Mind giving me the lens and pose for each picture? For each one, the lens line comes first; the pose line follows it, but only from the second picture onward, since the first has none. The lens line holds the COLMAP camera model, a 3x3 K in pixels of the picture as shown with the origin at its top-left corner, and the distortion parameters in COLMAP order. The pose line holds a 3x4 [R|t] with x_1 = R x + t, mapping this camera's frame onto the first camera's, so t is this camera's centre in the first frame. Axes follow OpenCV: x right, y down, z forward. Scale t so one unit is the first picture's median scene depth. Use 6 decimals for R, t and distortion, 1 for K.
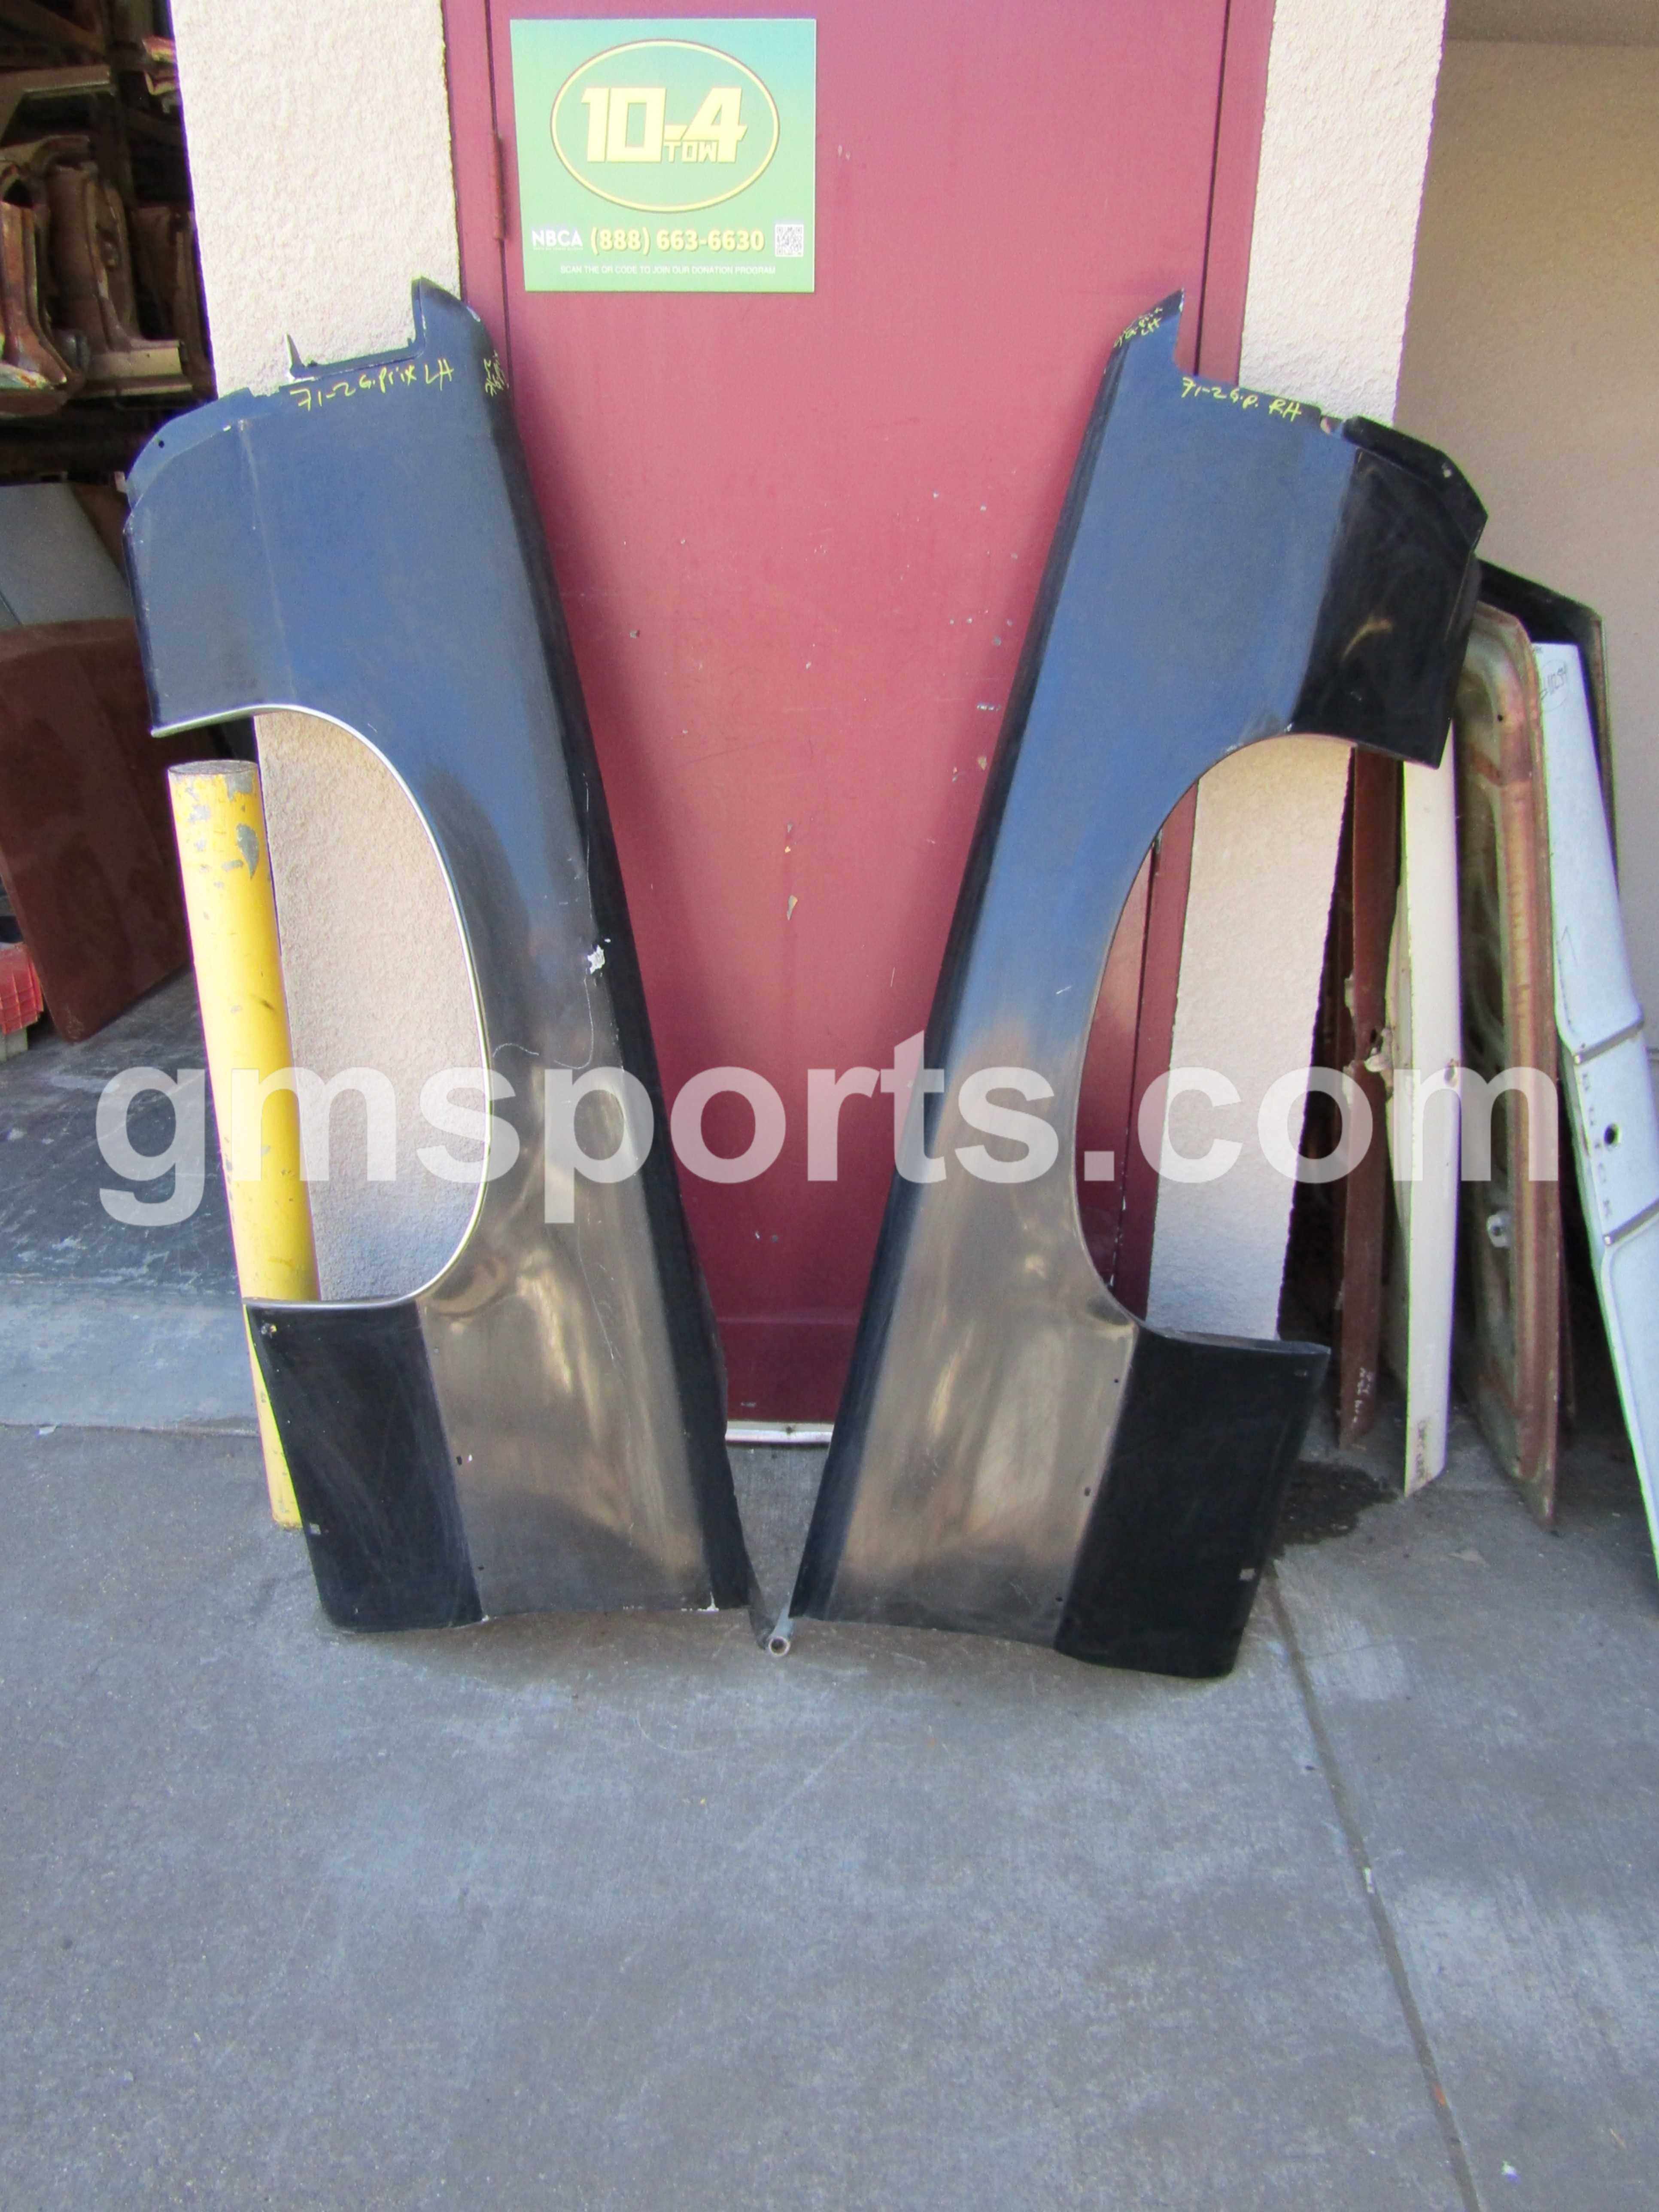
lens RADIAL K [[1583.8, 0, 836.5], [0, 1583.8, 1084.6], [0, 0, 1]] dist [-0.004852, -0.002361]
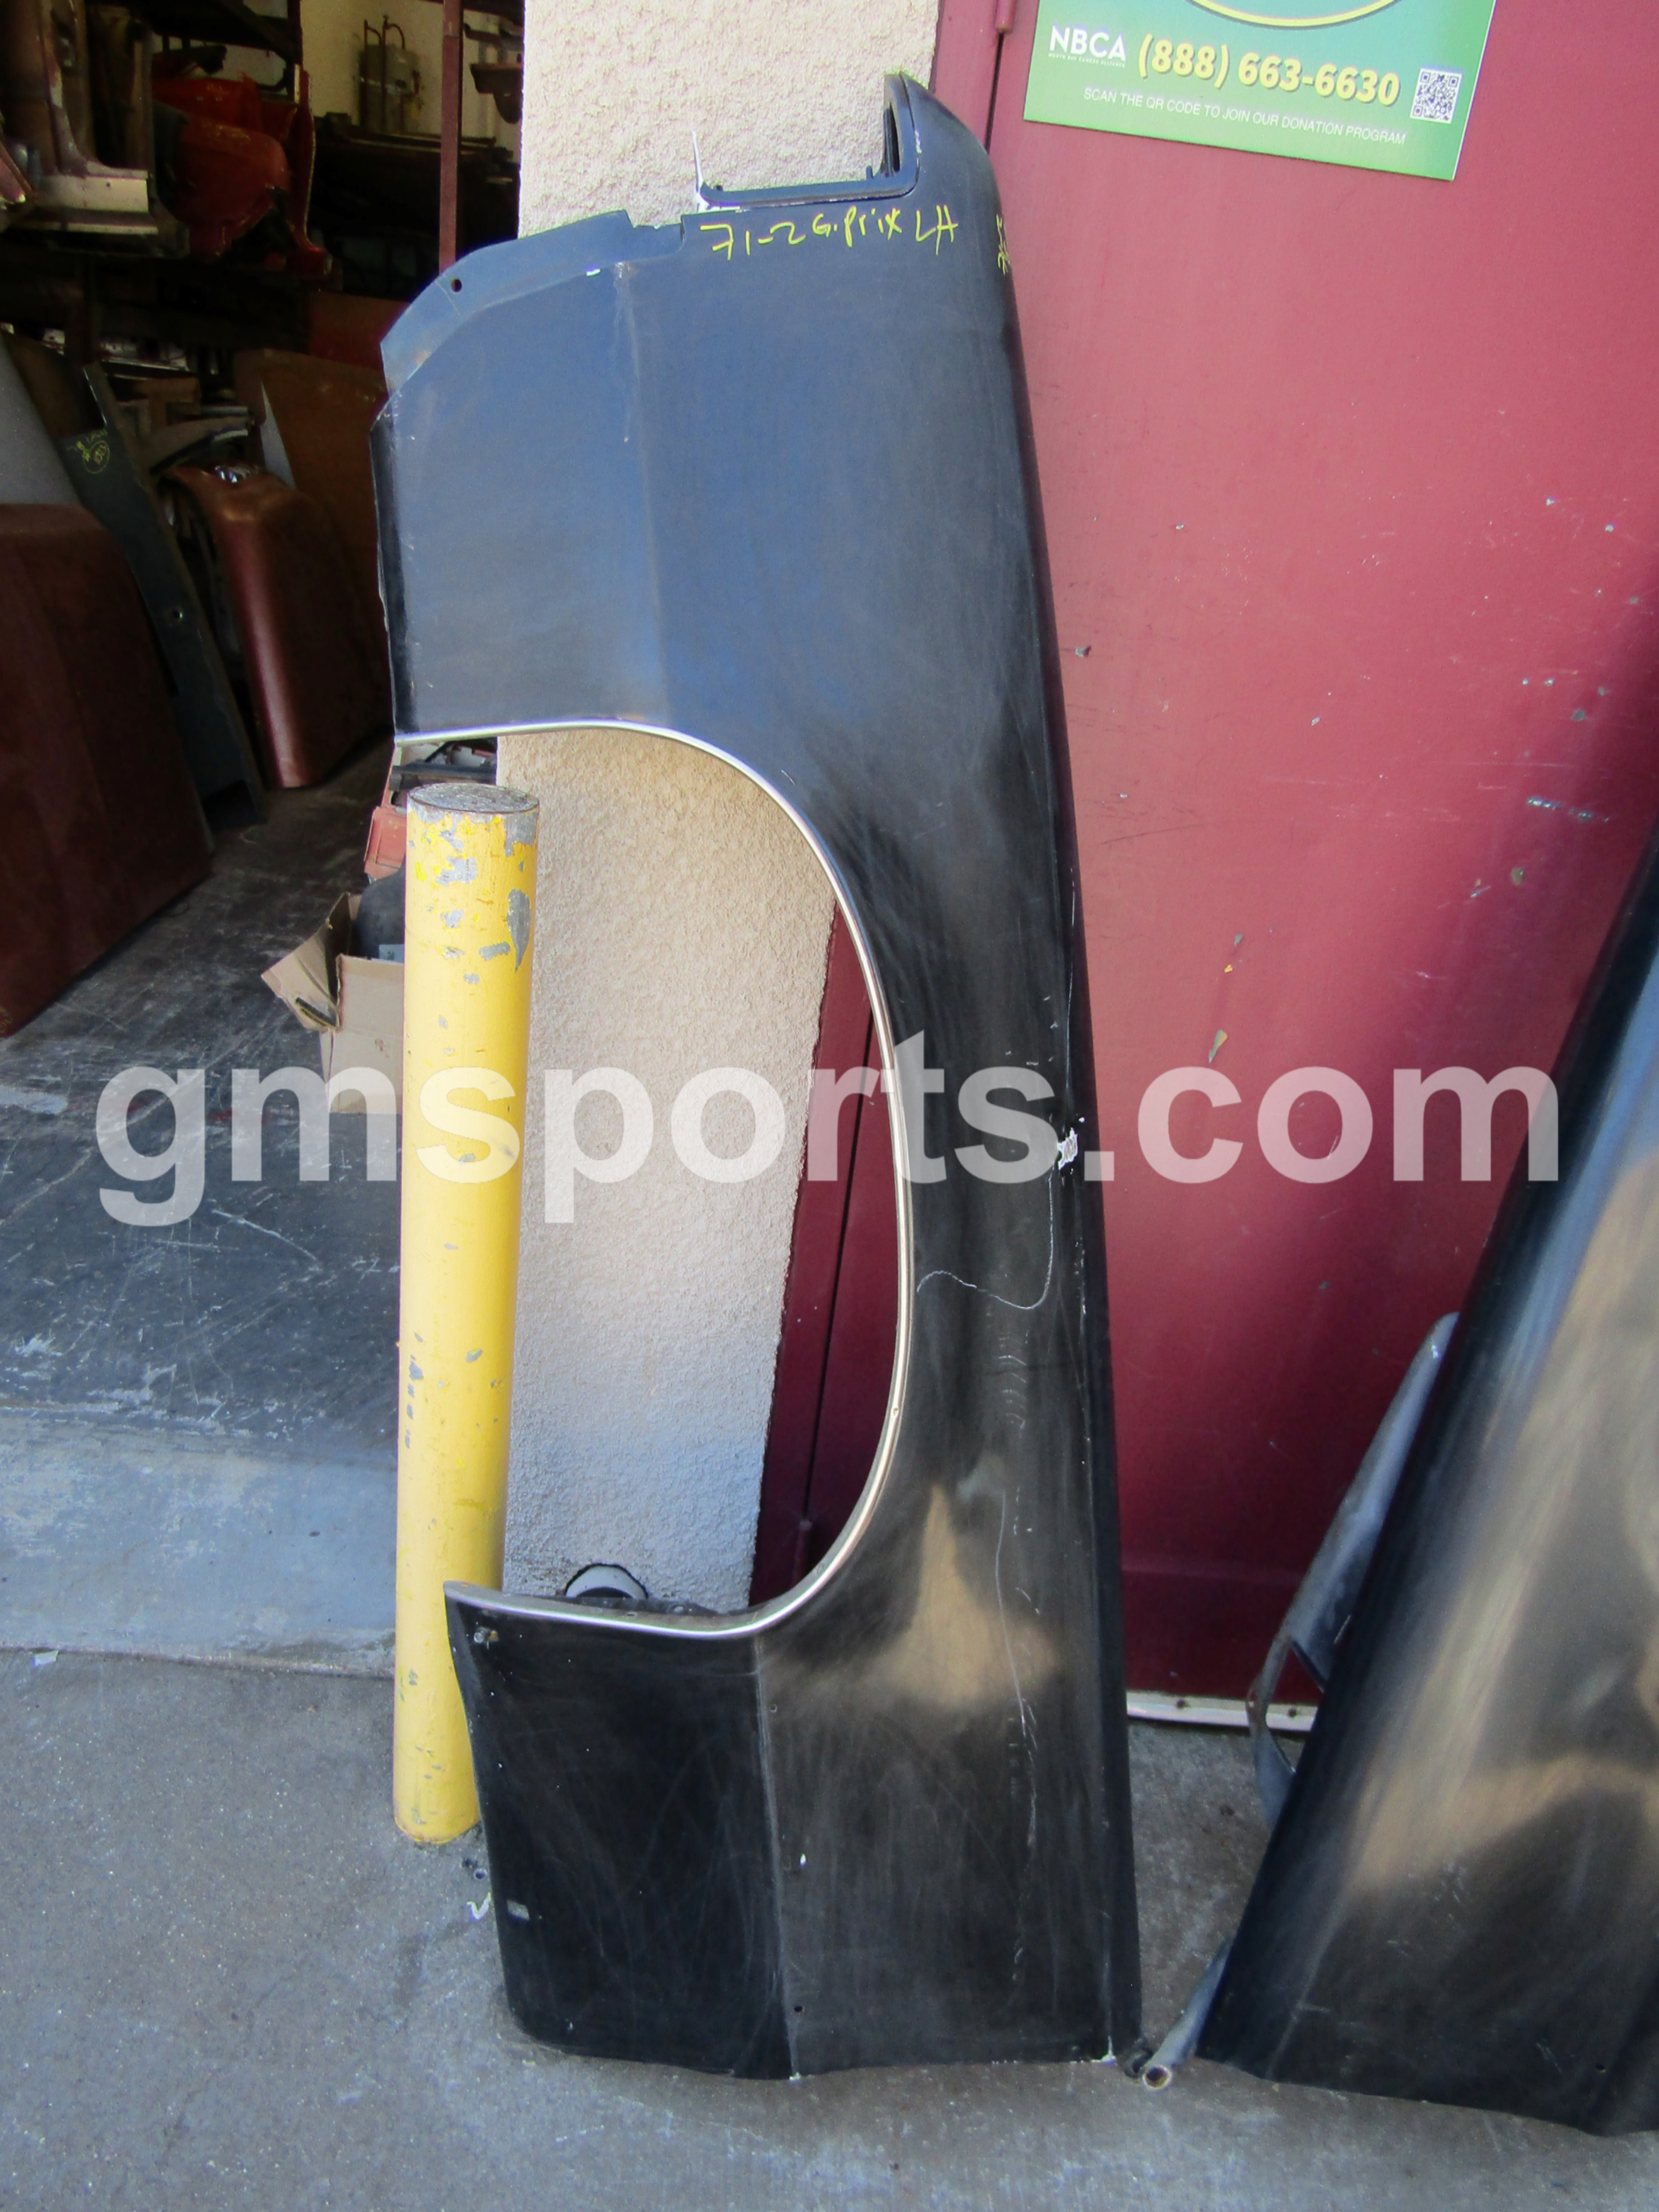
lens RADIAL K [[1579.9, 0, 829.1], [0, 1579.9, 1096.5], [0, 0, 1]] dist [-0.009898, 0.005697]
pose [[0.991700, 0.070193, 0.107719, -0.309423], [-0.073967, 0.996765, 0.031445, -0.109251], [-0.105163, -0.039151, 0.993684, 0.333275]]
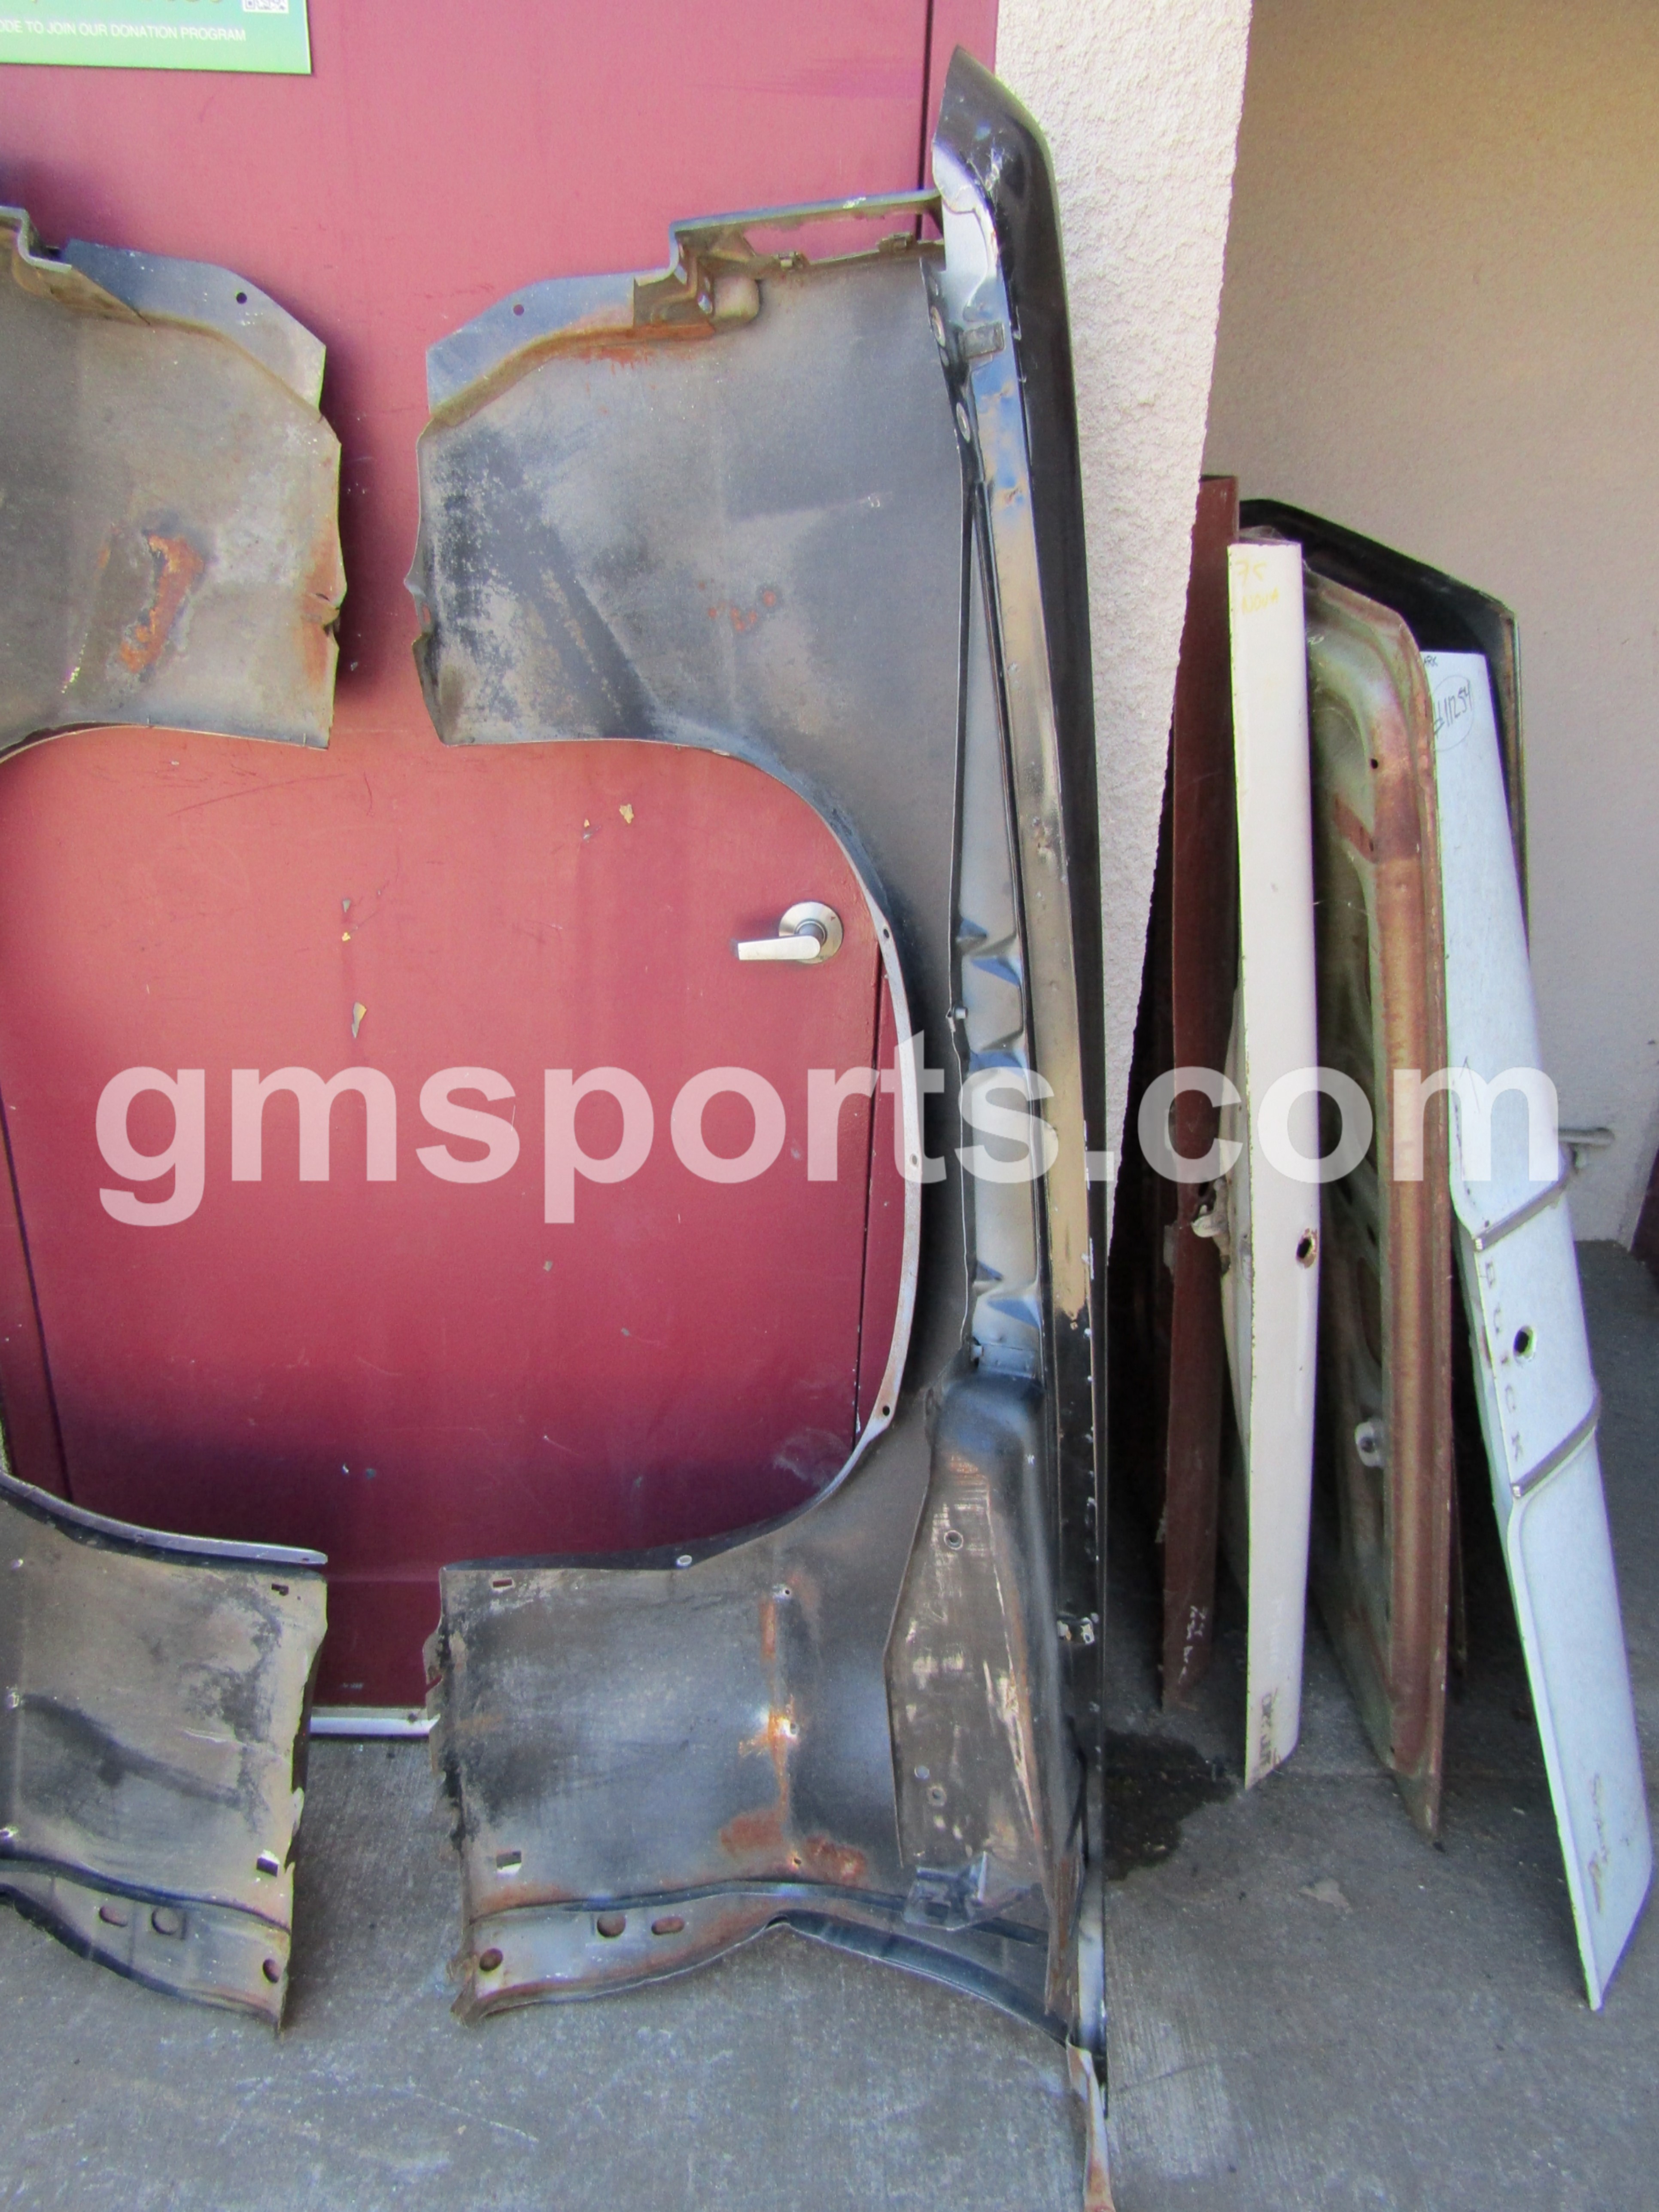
lens RADIAL K [[1583.8, 0, 833.5], [0, 1583.8, 1092.7], [0, 0, 1]] dist [-0.004852, -0.002361]
pose [[0.998202, 0.000985, 0.059924, 0.149775], [-0.002231, 0.999783, 0.020735, -0.105073], [-0.059890, -0.020831, 0.997988, 0.339191]]
